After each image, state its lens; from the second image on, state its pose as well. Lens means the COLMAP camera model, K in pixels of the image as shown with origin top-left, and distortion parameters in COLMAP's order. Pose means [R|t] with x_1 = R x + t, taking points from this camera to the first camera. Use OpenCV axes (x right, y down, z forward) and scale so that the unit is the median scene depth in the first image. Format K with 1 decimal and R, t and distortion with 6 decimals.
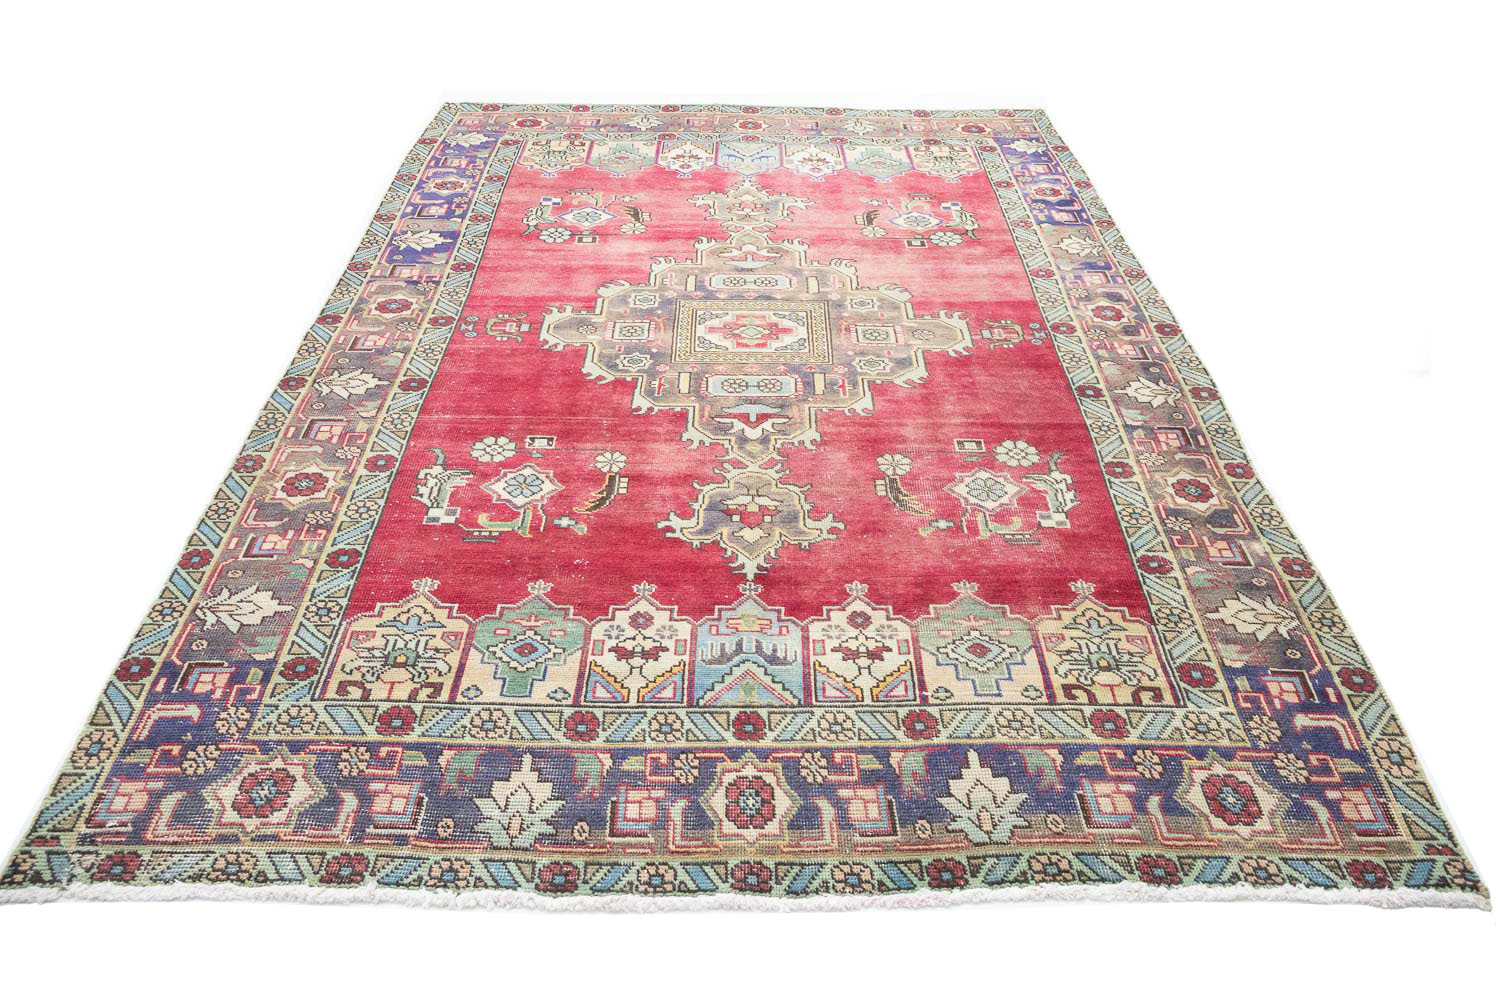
lens RADIAL K [[1245.0, 0, 743.3], [0, 1245.0, 503.7], [0, 0, 1]] dist [-0.000579, 0.000529]
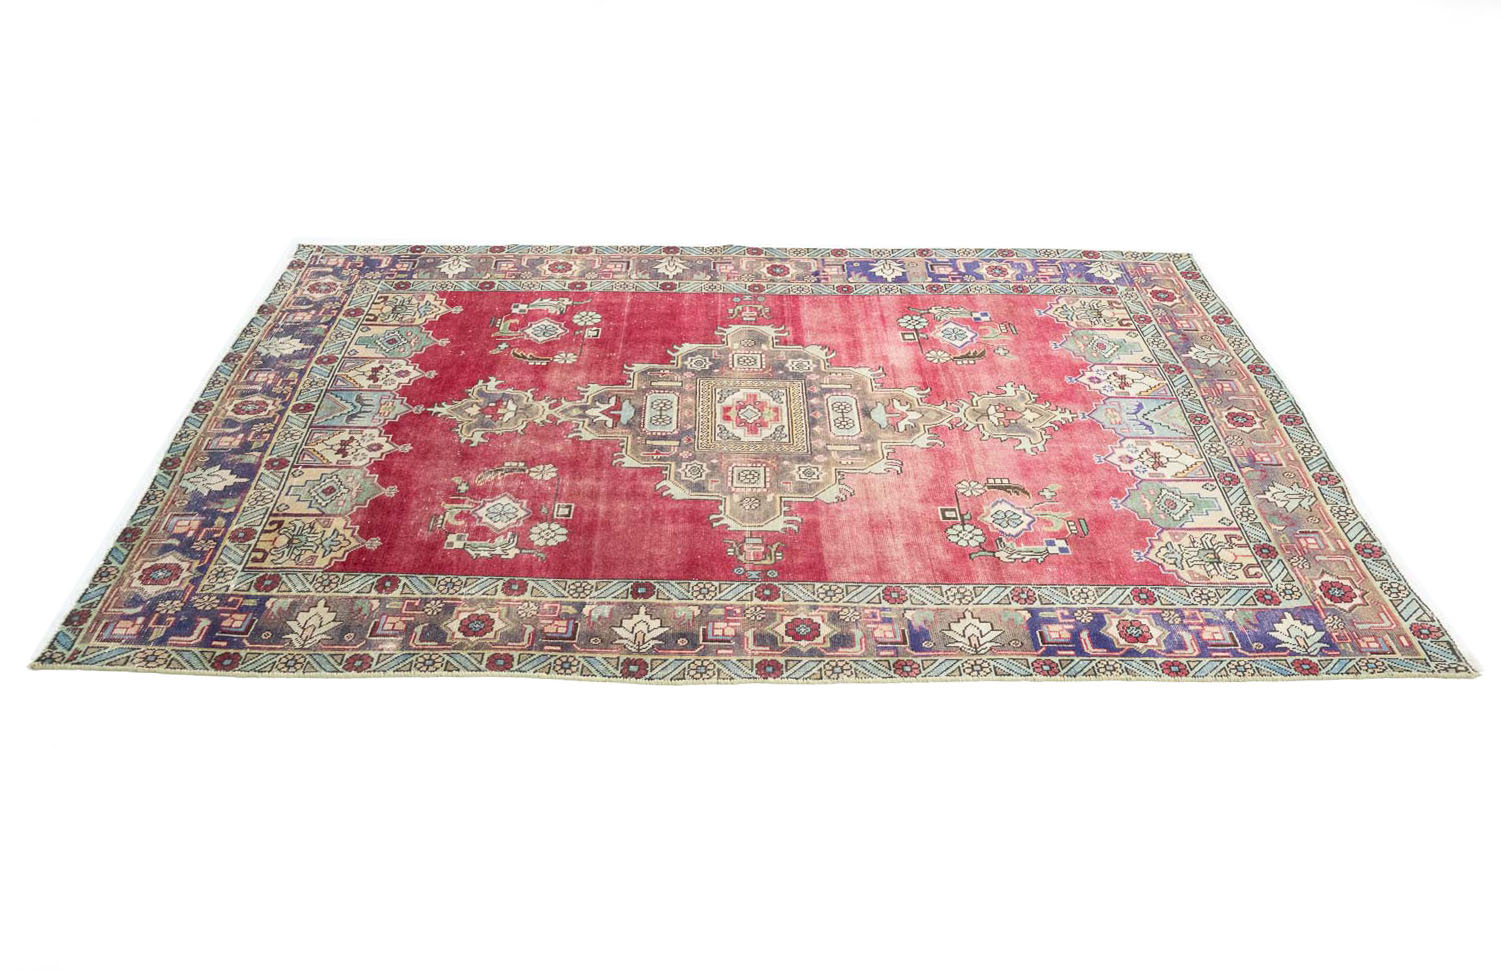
lens RADIAL K [[1256.7, 0, 754.7], [0, 1256.7, 484.3], [0, 0, 1]] dist [-0.000326, -0.000910]
pose [[0.000913, 0.586736, -0.809778, 1.235918], [-0.606567, 0.644124, 0.466026, -0.797173], [0.795032, 0.490759, 0.356483, 0.737405]]
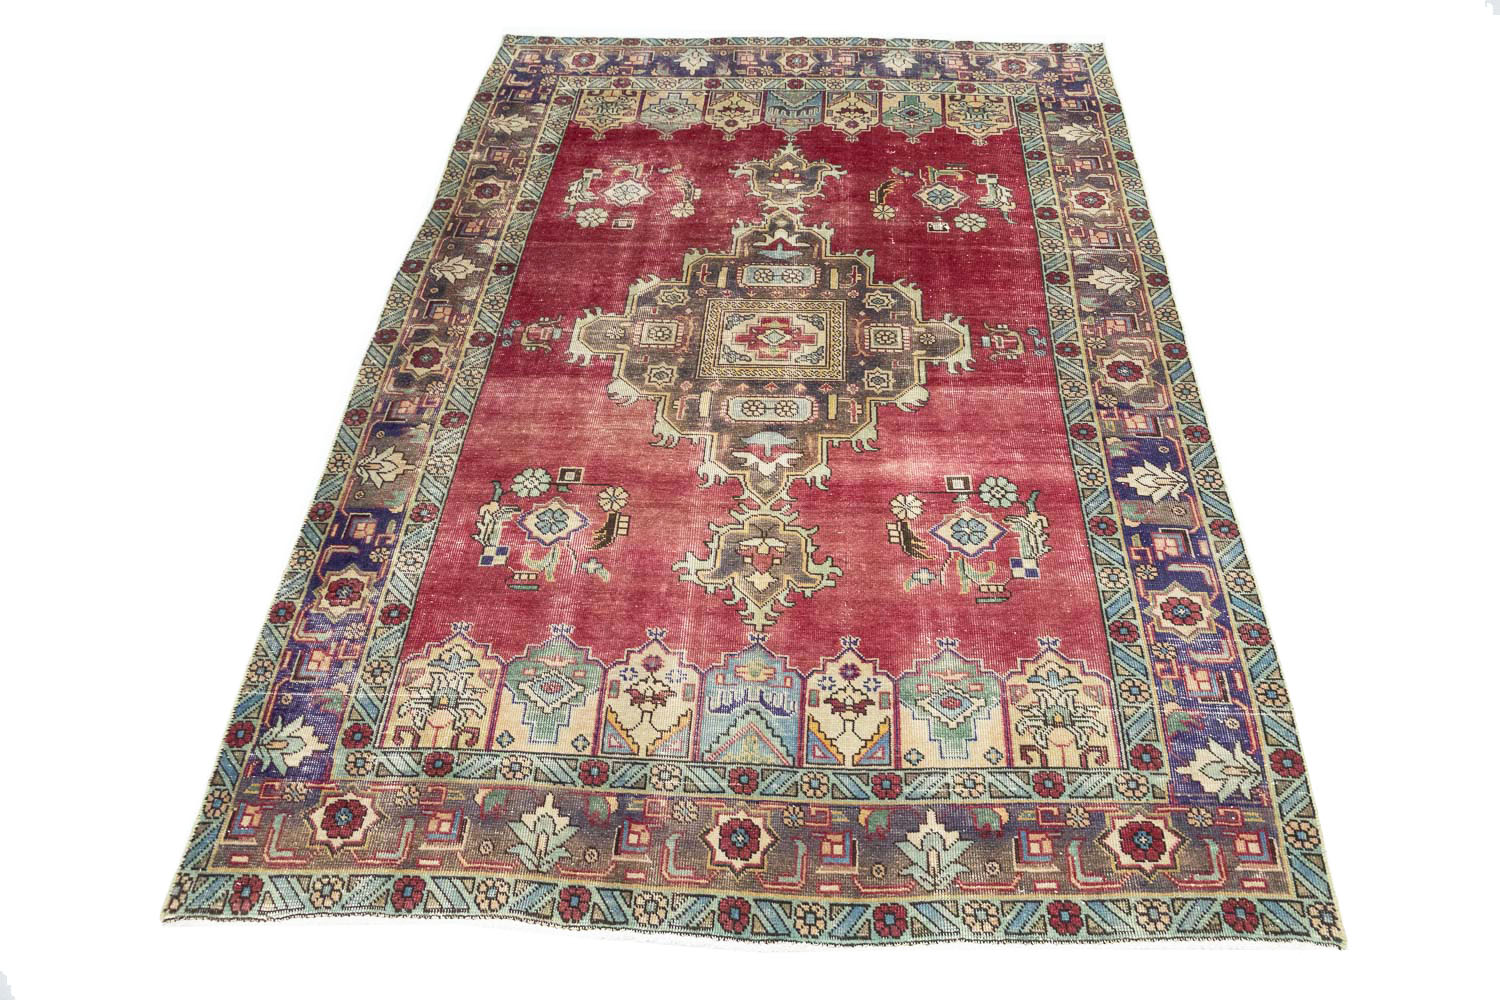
lens RADIAL K [[1245.0, 0, 727.5], [0, 1245.0, 492.6], [0, 0, 1]] dist [-0.000579, 0.000529]
pose [[-0.997569, -0.049927, 0.048615, -0.014164], [0.043242, 0.103574, 0.993681, -1.451365], [-0.054647, 0.993368, -0.101163, 1.509585]]
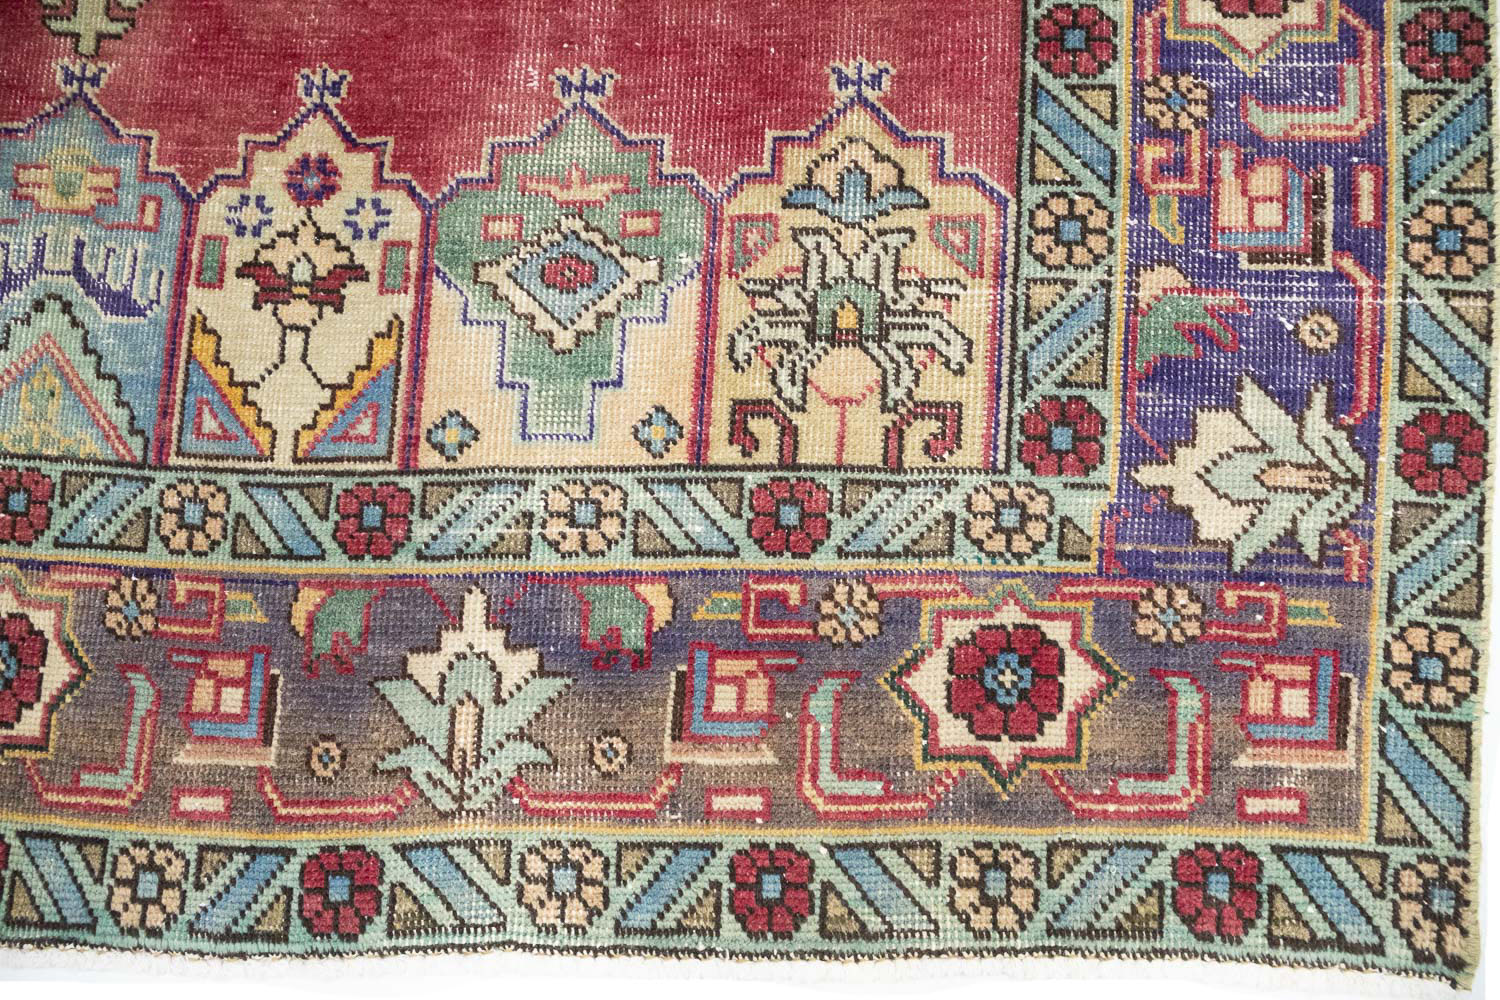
lens RADIAL K [[1245.0, 0, 739.3], [0, 1245.0, 497.5], [0, 0, 1]] dist [-0.000579, 0.000529]
pose [[-0.997771, -0.055974, 0.036327, -0.220821], [0.059538, -0.500944, 0.863429, -0.786797], [-0.030131, 0.863668, 0.503160, 1.435542]]
